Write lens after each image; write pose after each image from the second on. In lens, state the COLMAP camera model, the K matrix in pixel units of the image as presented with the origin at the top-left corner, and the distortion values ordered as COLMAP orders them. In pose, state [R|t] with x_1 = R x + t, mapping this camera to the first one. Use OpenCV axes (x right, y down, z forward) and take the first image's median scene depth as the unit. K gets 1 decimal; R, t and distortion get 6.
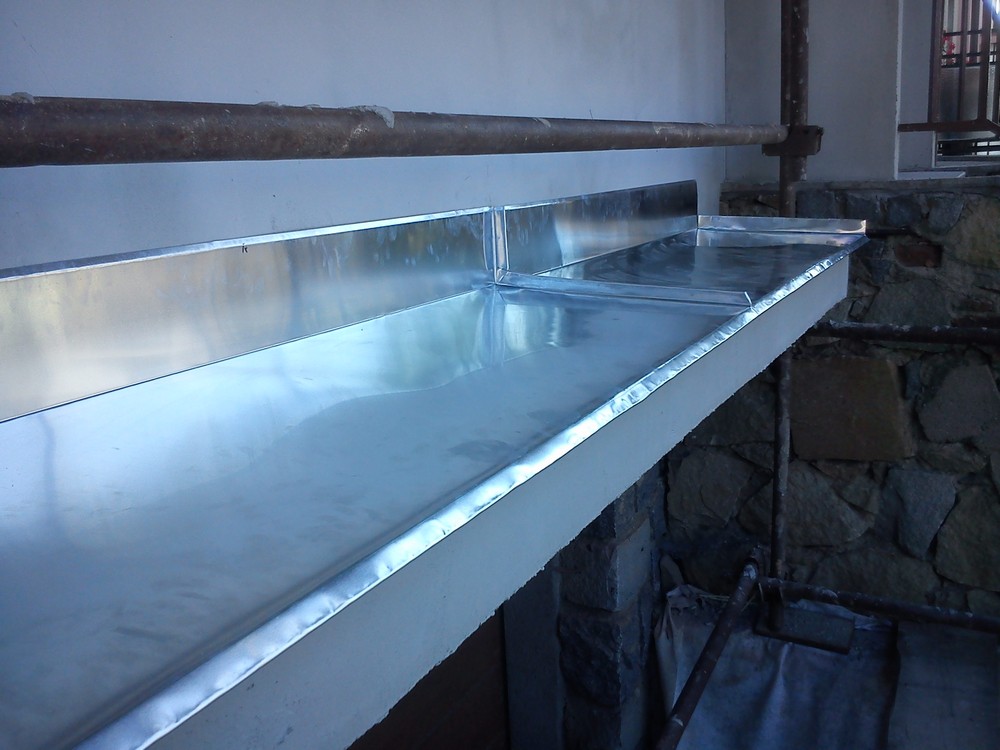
lens RADIAL K [[993.8, 0, 463.9], [0, 993.8, 372.8], [0, 0, 1]] dist [0.052355, -0.210395]
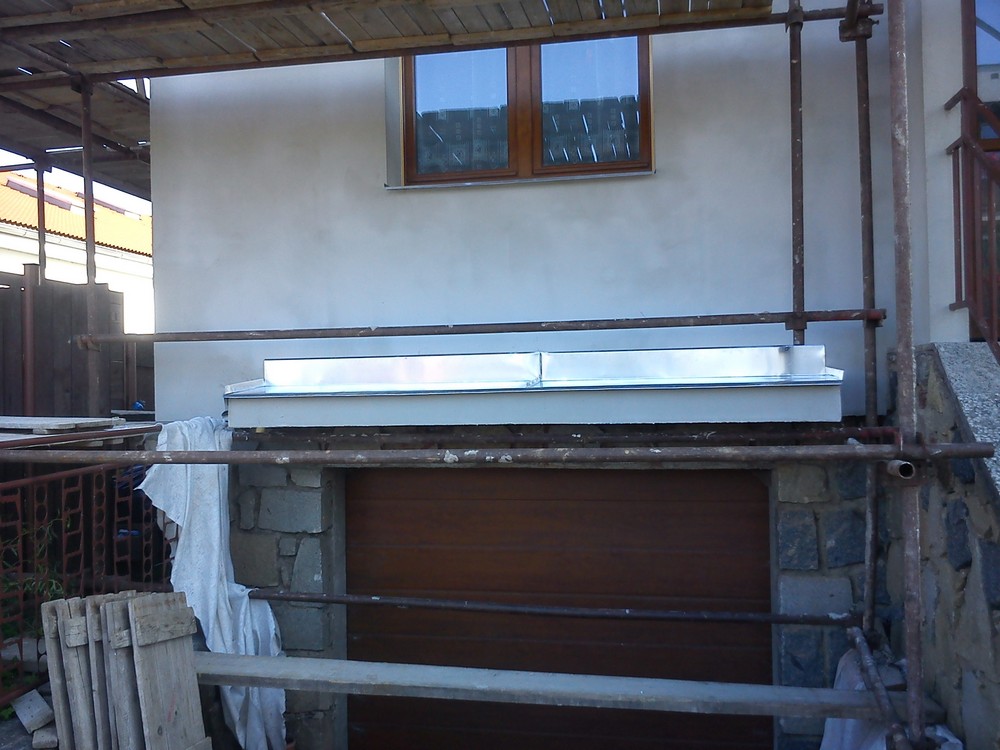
lens RADIAL K [[993.8, 0, 463.9], [0, 993.8, 372.8], [0, 0, 1]] dist [0.052355, -0.210395]
pose [[0.280634, 0.030743, -0.959322, 1.493326], [-0.188791, 0.981730, -0.023767, -0.005336], [0.941065, 0.187782, 0.281311, 0.029356]]
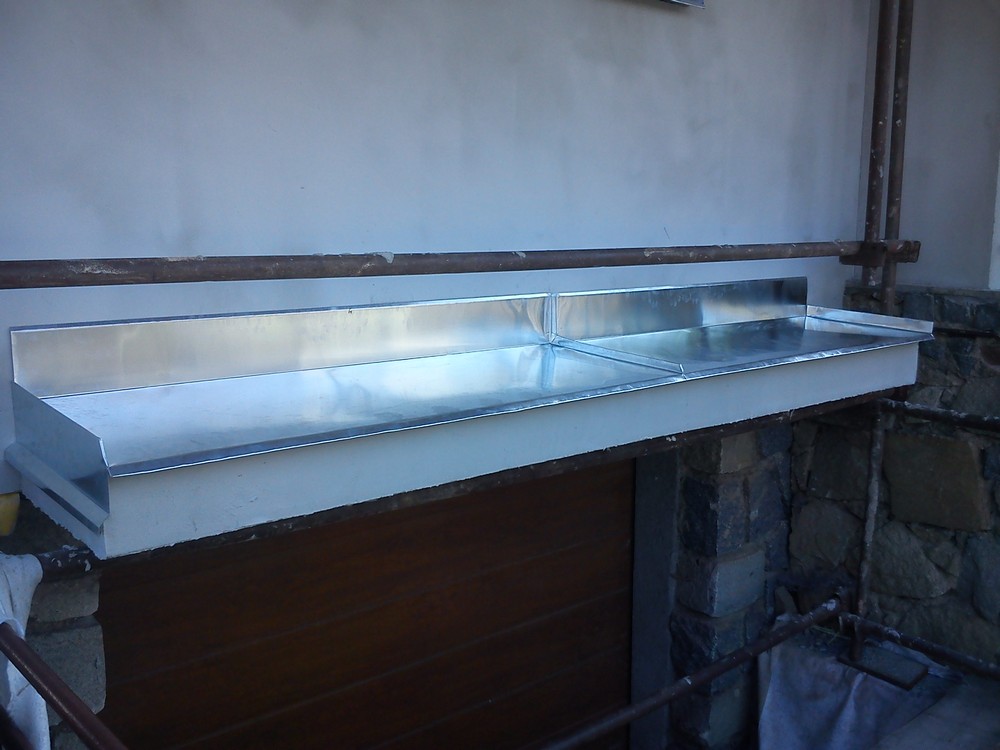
lens RADIAL K [[993.8, 0, 463.9], [0, 993.8, 372.8], [0, 0, 1]] dist [0.052355, -0.210395]
pose [[0.930504, 0.109835, -0.349426, 0.265441], [-0.124039, 0.992106, -0.018462, 0.000734], [0.344640, 0.060521, 0.936782, -0.285118]]
